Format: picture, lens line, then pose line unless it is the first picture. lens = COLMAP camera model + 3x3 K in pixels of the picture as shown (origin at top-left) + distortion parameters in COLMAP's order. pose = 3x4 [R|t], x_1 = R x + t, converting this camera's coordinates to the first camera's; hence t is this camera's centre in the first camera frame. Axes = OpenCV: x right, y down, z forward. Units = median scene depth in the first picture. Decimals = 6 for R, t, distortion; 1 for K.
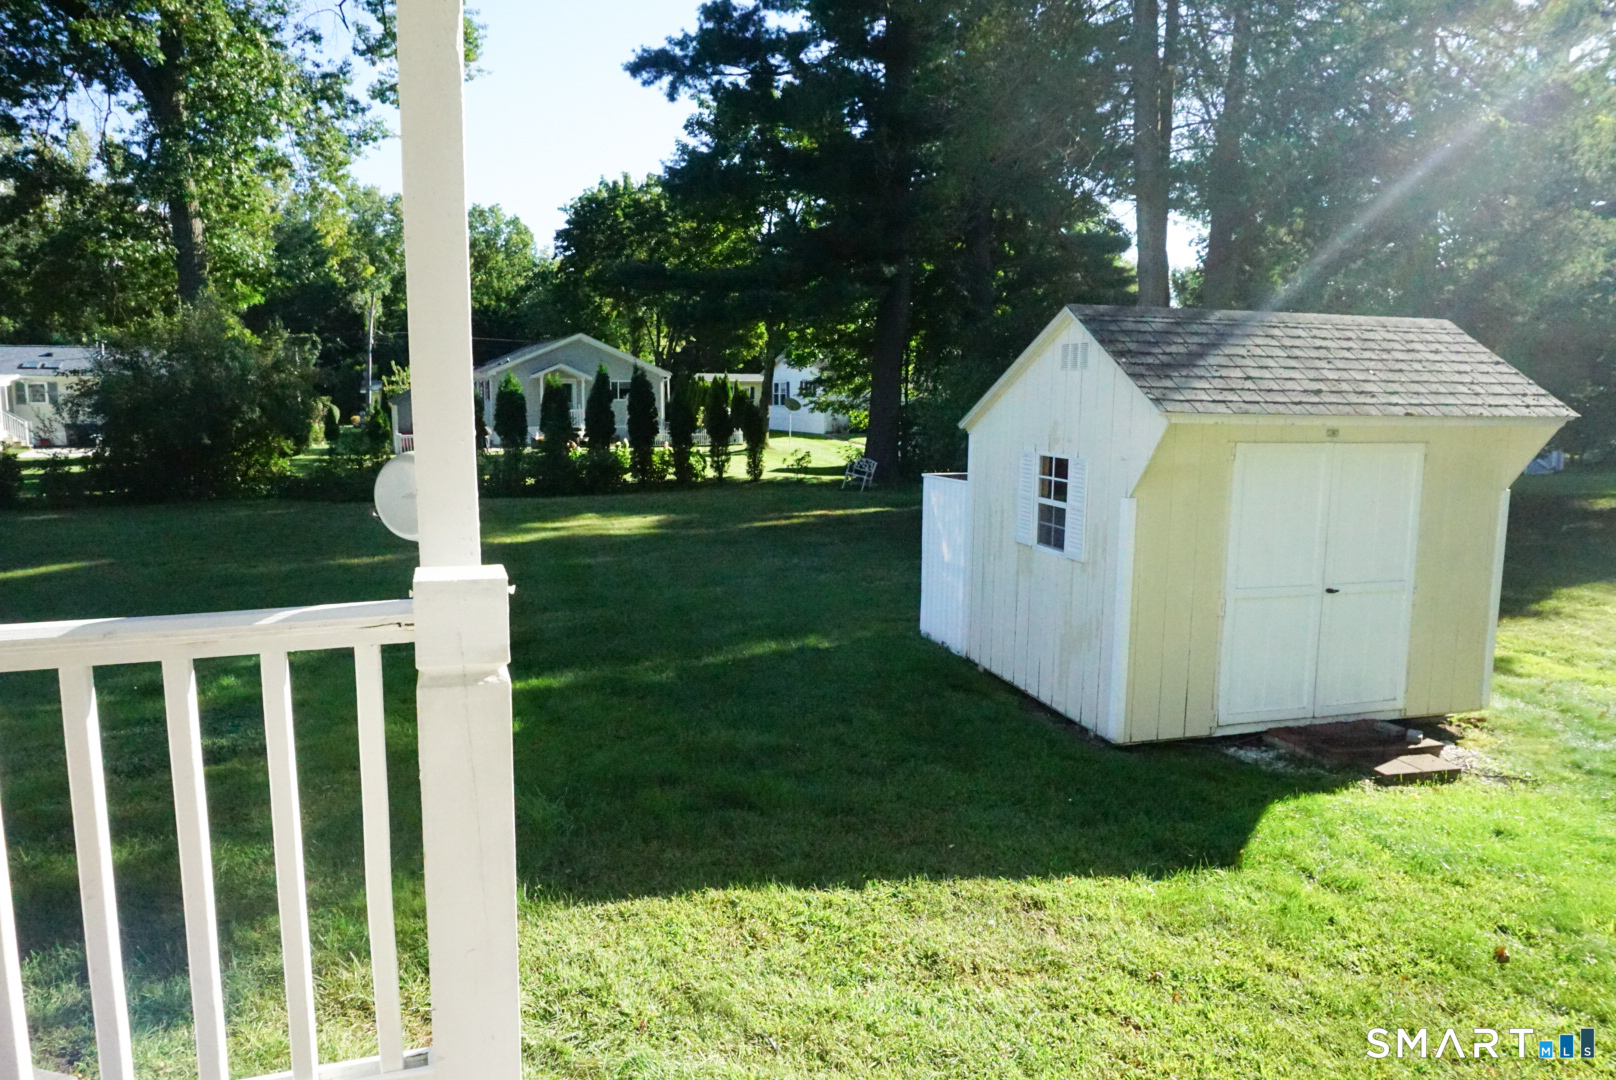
lens RADIAL K [[1090.3, 0, 794.3], [0, 1090.3, 533.3], [0, 0, 1]] dist [-0.048177, 0.047321]
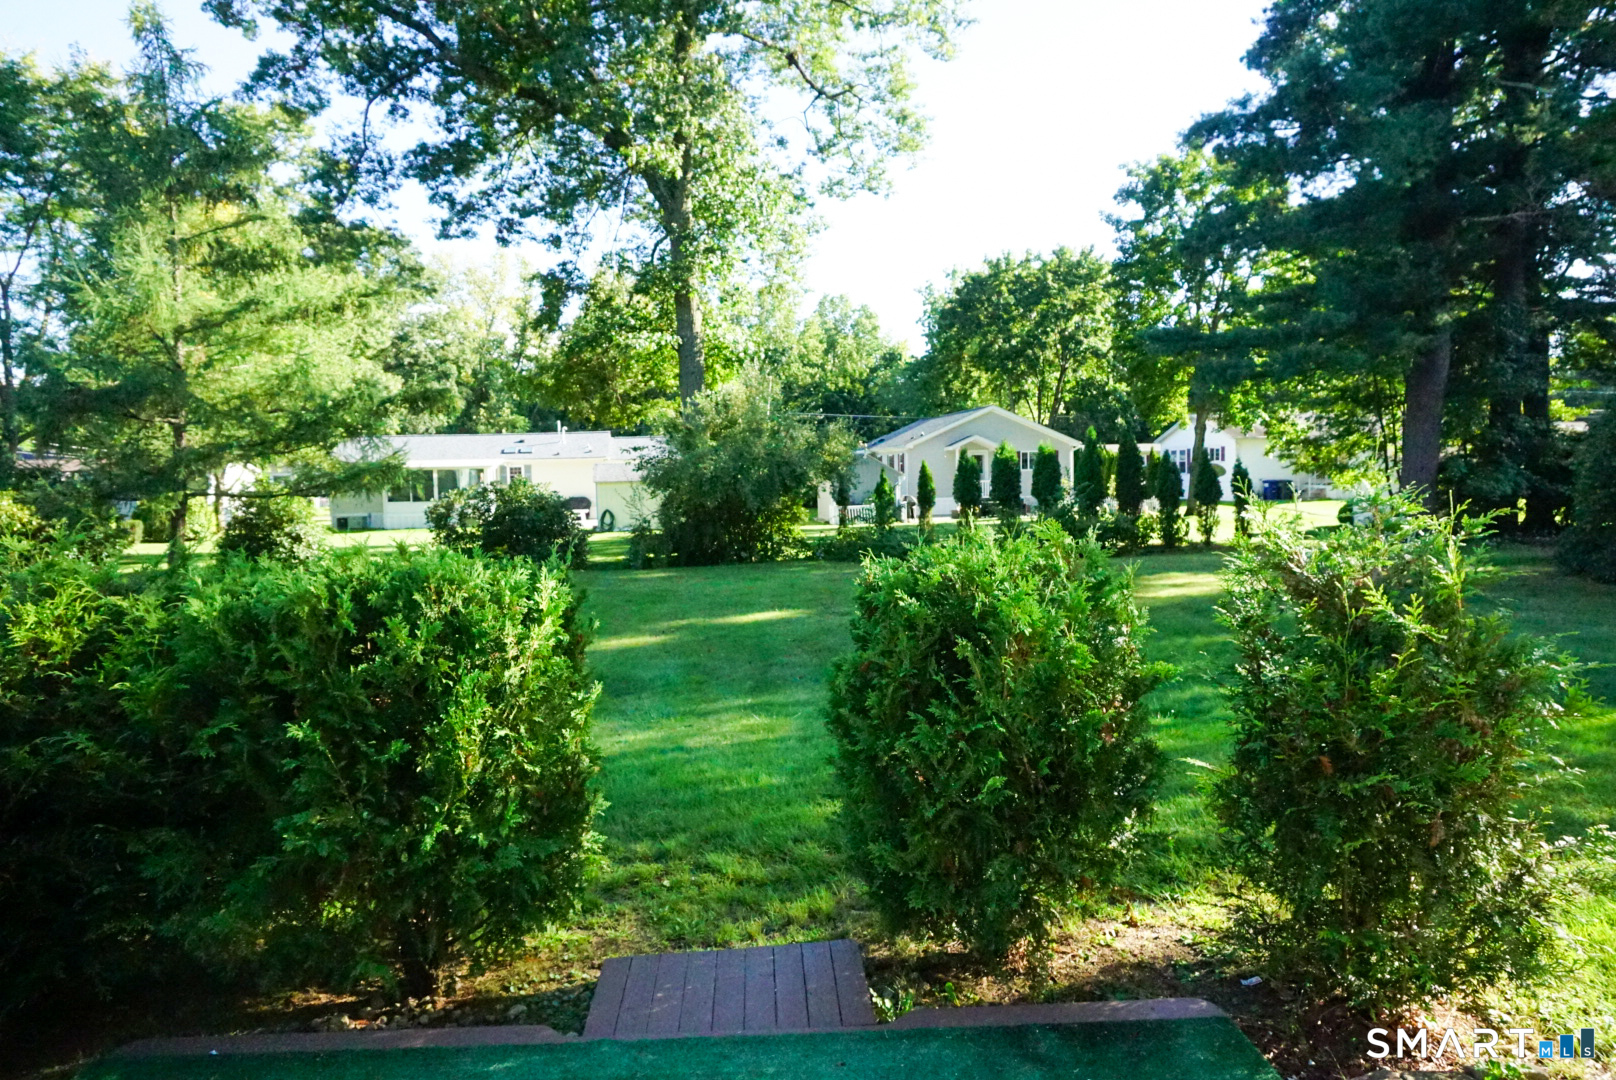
lens RADIAL K [[1090.3, 0, 794.3], [0, 1090.3, 533.3], [0, 0, 1]] dist [-0.048177, 0.047321]
pose [[0.966276, -0.009527, -0.257331, -0.162376], [-0.008722, 0.997531, -0.069682, 0.011402], [0.257359, 0.069577, 0.963808, -0.029508]]
